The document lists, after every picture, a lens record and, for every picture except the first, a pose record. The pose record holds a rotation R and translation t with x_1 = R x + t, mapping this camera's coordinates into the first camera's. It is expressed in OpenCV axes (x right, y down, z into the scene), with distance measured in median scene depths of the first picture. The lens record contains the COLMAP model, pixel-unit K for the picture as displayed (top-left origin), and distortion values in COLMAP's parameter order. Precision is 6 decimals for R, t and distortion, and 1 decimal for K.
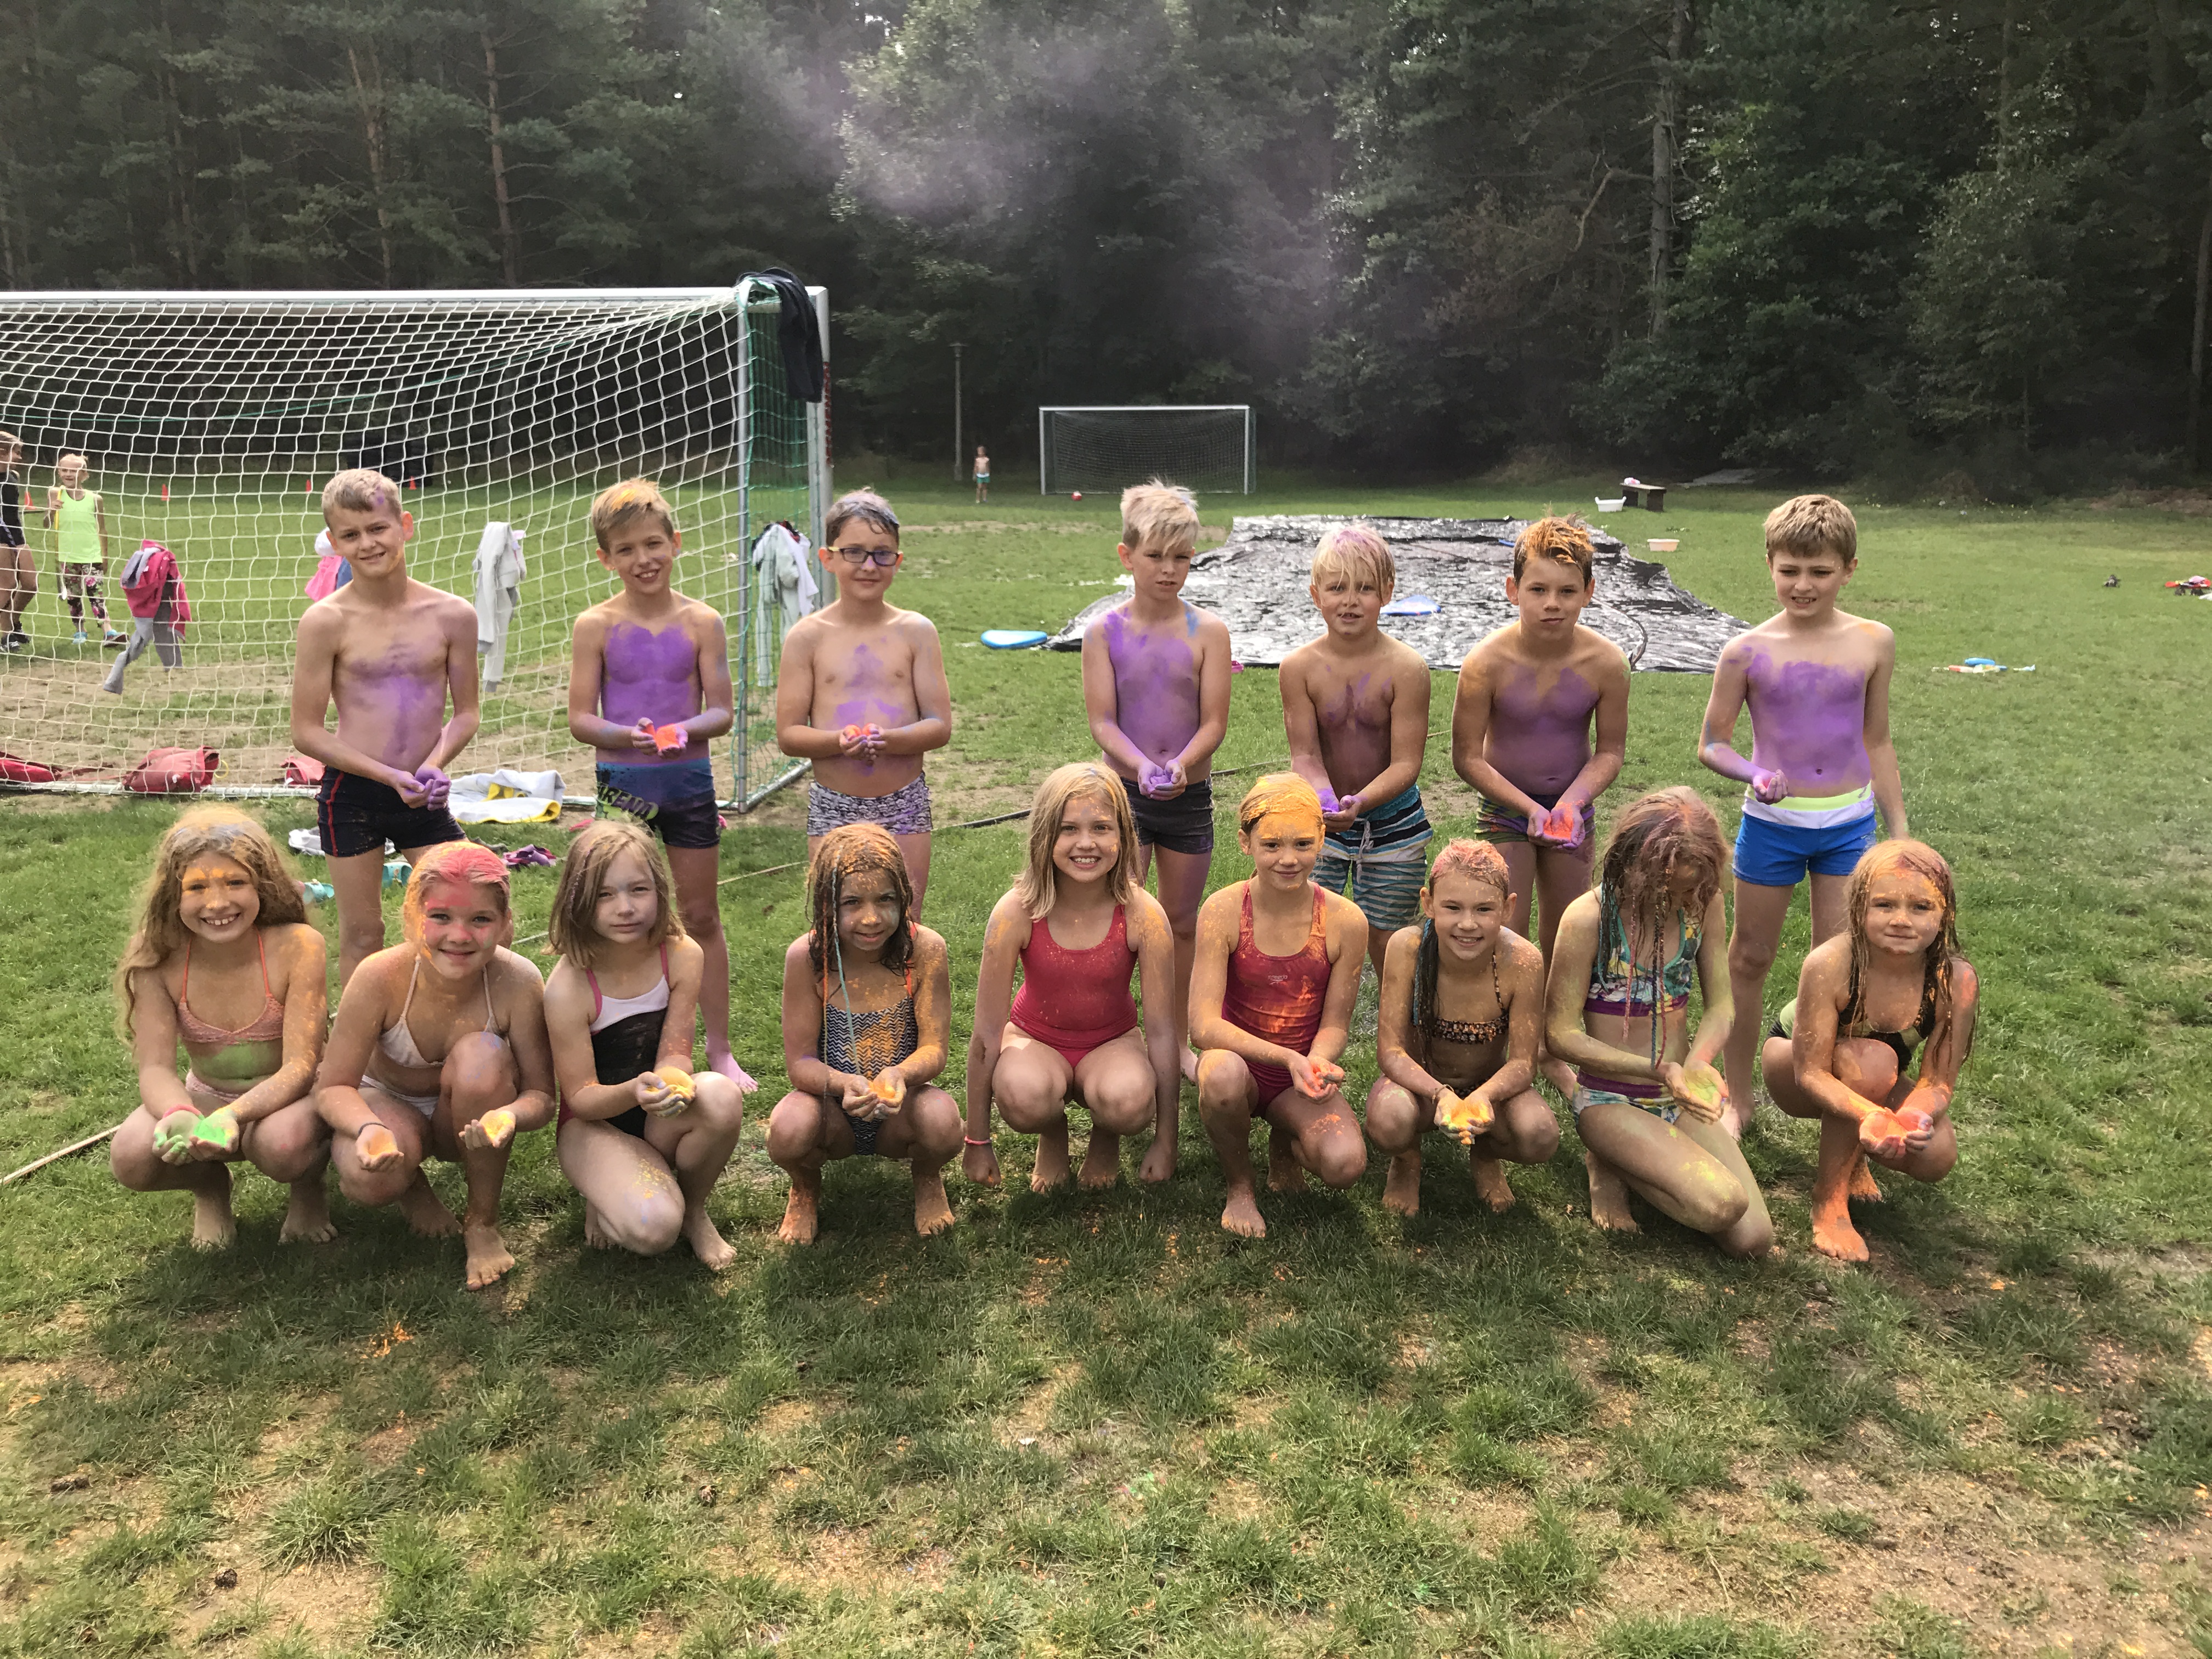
lens RADIAL K [[1807.7, 0, 1102.8], [0, 1807.7, 825.1], [0, 0, 1]] dist [0.025933, -0.023593]
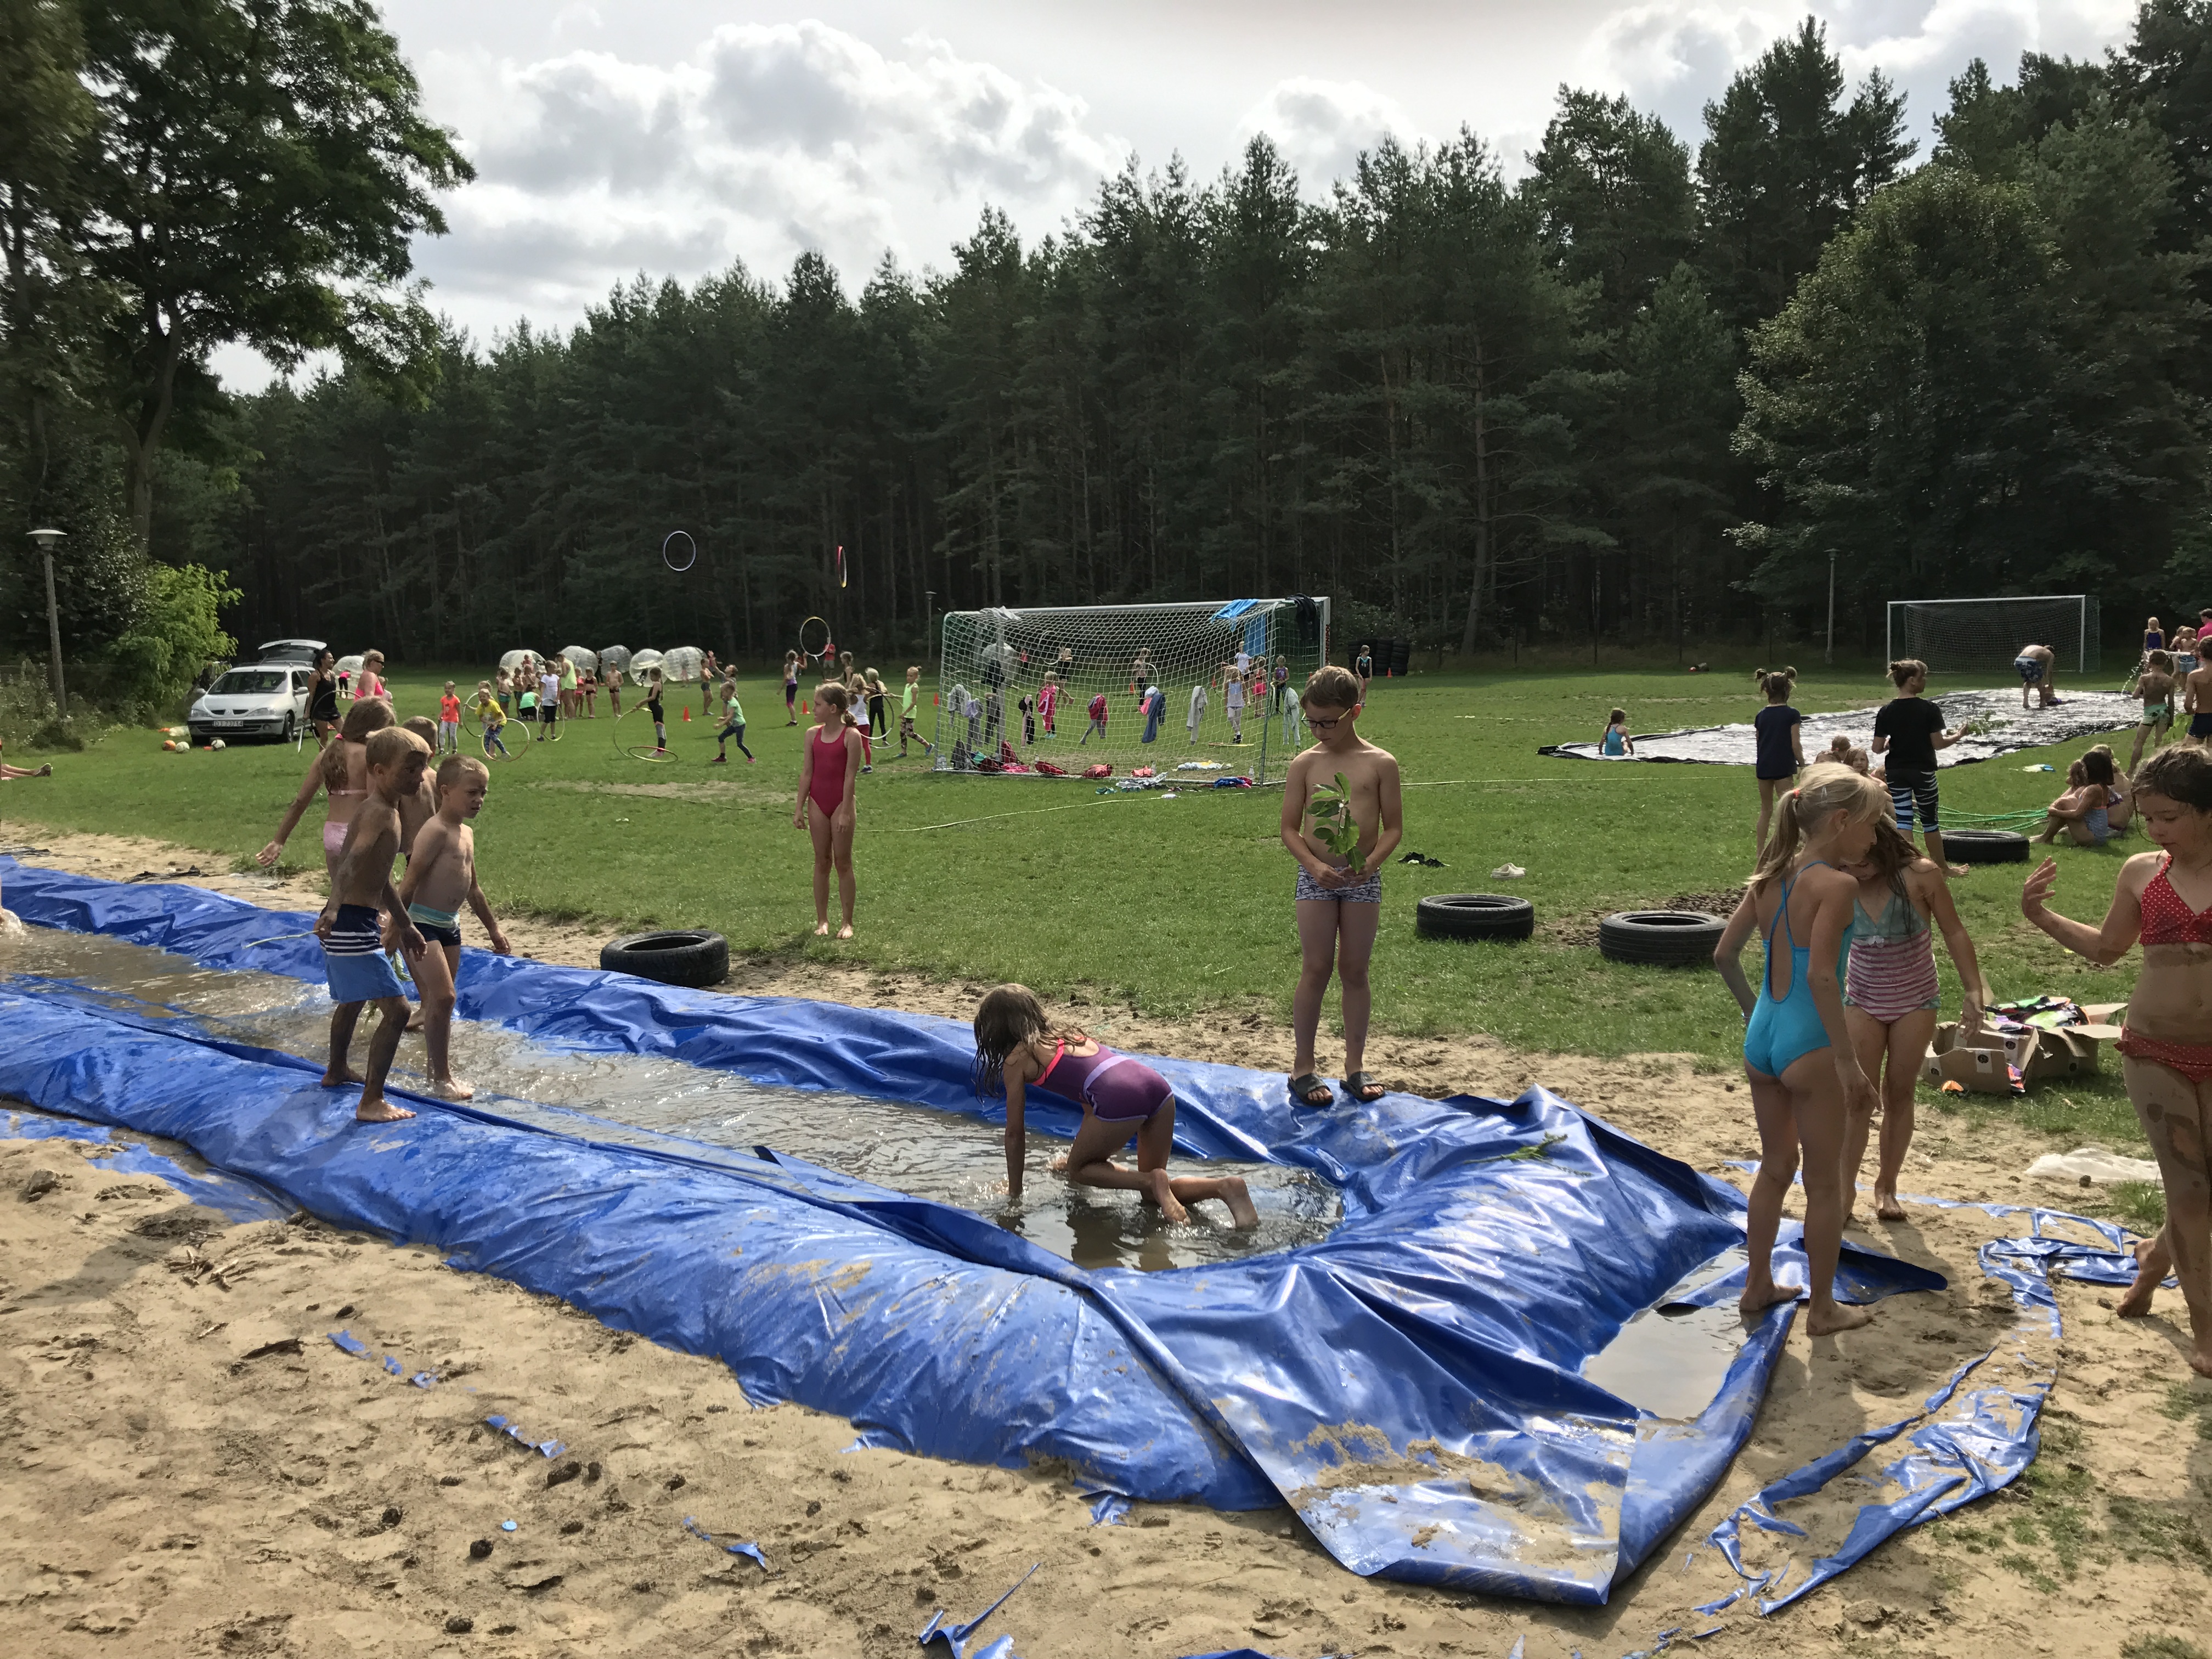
lens RADIAL K [[1807.7, 0, 1102.9], [0, 1807.7, 833.8], [0, 0, 1]] dist [0.025933, -0.023593]
pose [[0.840557, 0.042442, -0.540059, 3.311539], [-0.093331, 0.993365, -0.067196, 0.820768], [0.533623, 0.106887, 0.838941, -4.404186]]
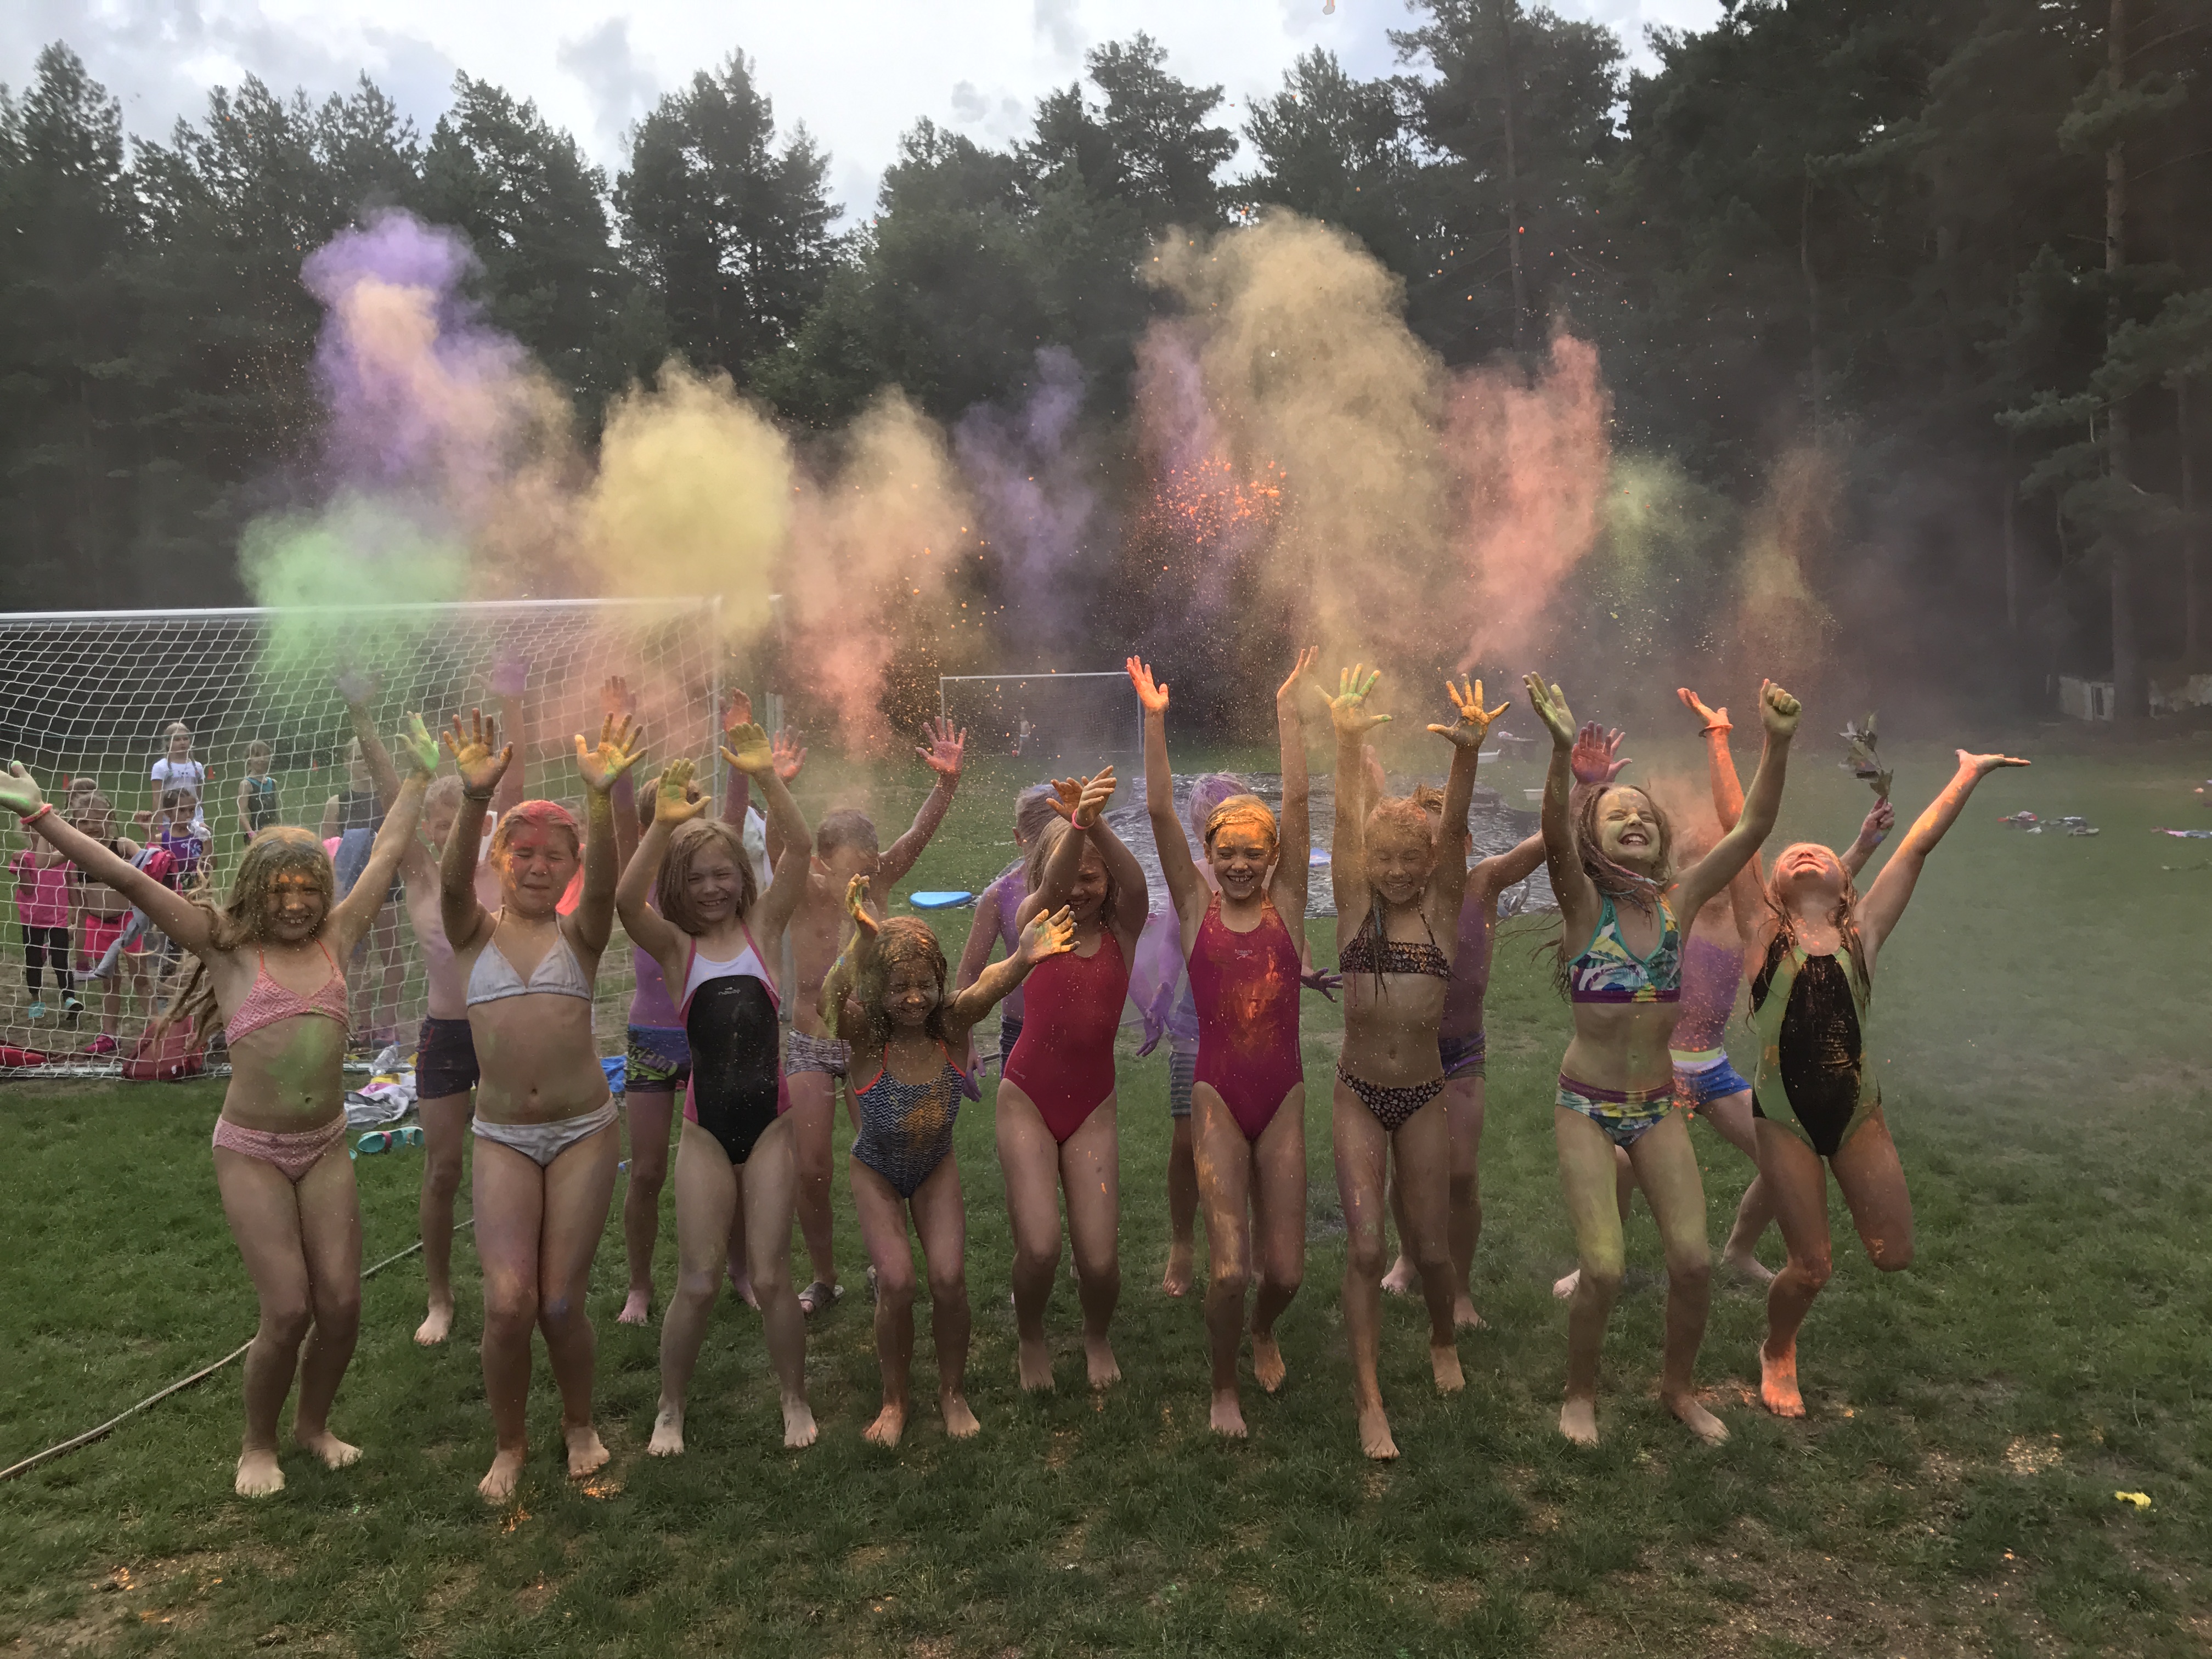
lens RADIAL K [[1807.7, 0, 1095.8], [0, 1807.7, 821.2], [0, 0, 1]] dist [0.025933, -0.023593]
pose [[0.998083, -0.028332, 0.055017, -0.071606], [0.035893, 0.989257, -0.141714, 0.017762], [-0.050411, 0.143417, 0.988378, -0.253522]]
